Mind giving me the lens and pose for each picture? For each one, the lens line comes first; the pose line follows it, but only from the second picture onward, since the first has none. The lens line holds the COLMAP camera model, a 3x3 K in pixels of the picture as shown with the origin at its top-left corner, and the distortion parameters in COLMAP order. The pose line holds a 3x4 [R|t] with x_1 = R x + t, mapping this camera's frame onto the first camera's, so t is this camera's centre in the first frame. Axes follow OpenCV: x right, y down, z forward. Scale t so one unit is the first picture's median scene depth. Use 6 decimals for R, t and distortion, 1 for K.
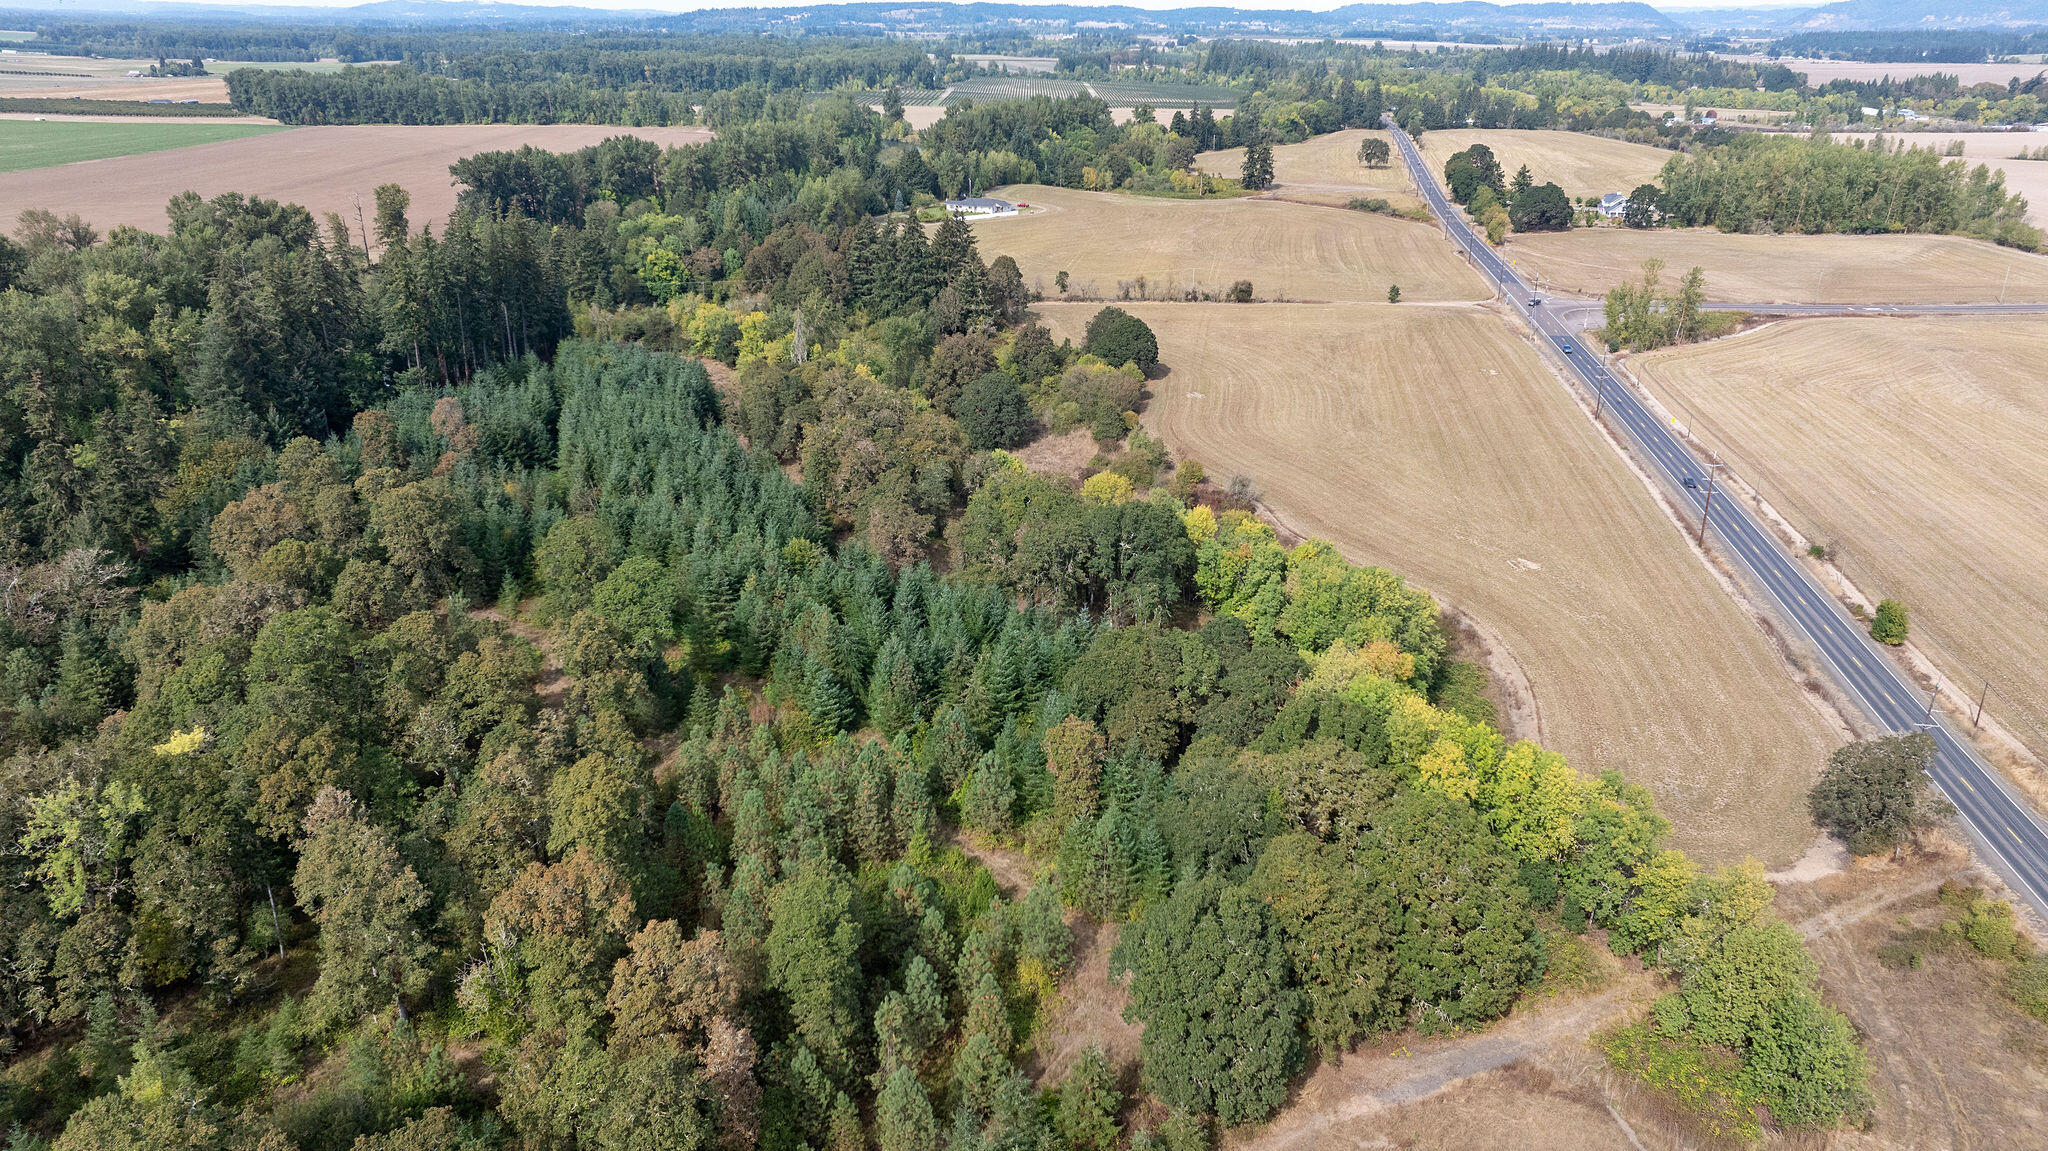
lens RADIAL K [[1439.3, 0, 1029.6], [0, 1439.3, 579.3], [0, 0, 1]] dist [-0.043256, 0.050304]
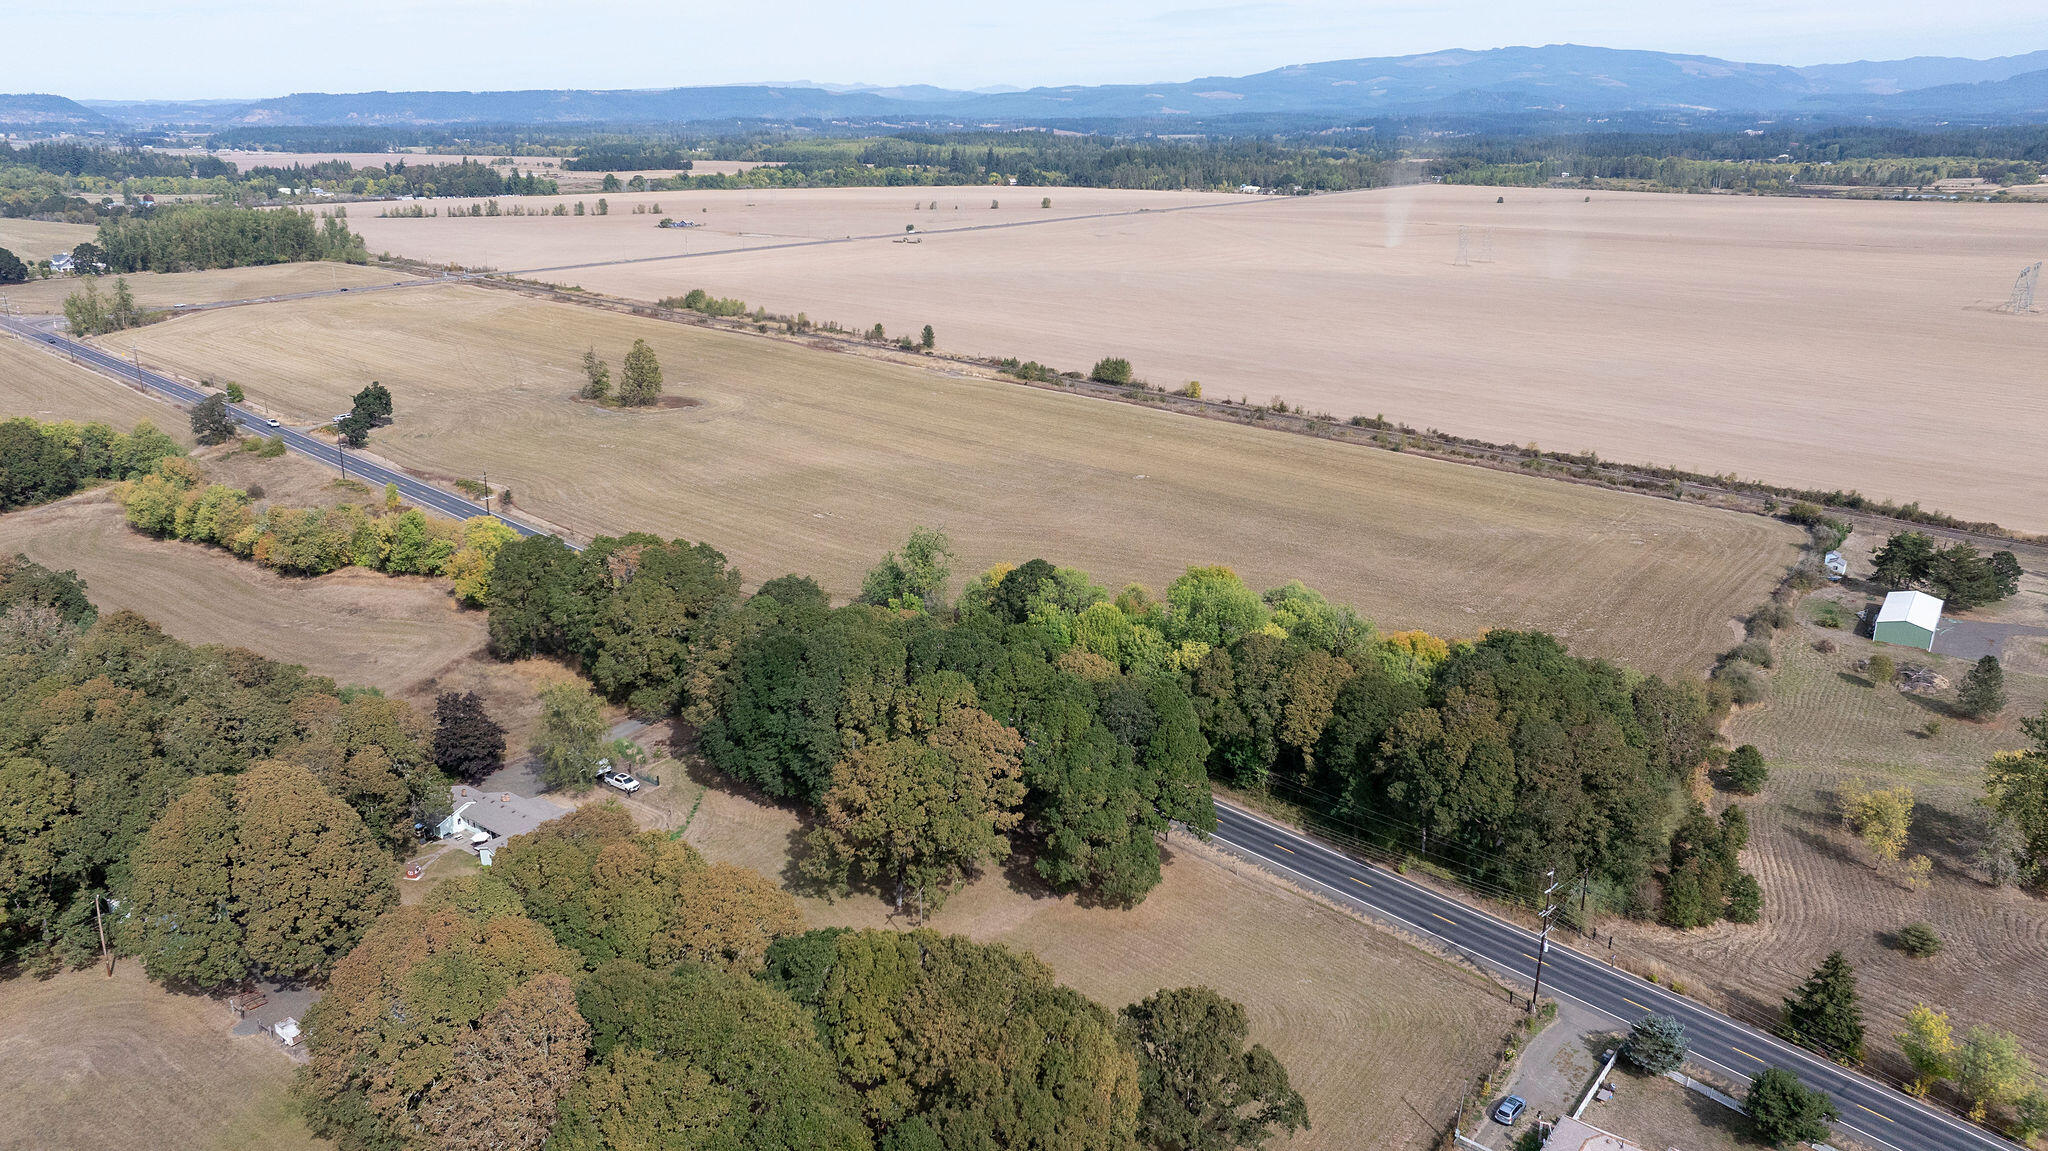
lens RADIAL K [[1447.7, 0, 1036.9], [0, 1447.7, 575.1], [0, 0, 1]] dist [-0.068780, 0.091746]
pose [[0.579865, -0.249754, 0.775486, -0.100303], [0.297518, 0.951029, 0.083822, 0.105923], [-0.758445, 0.182116, 0.625775, -0.277851]]
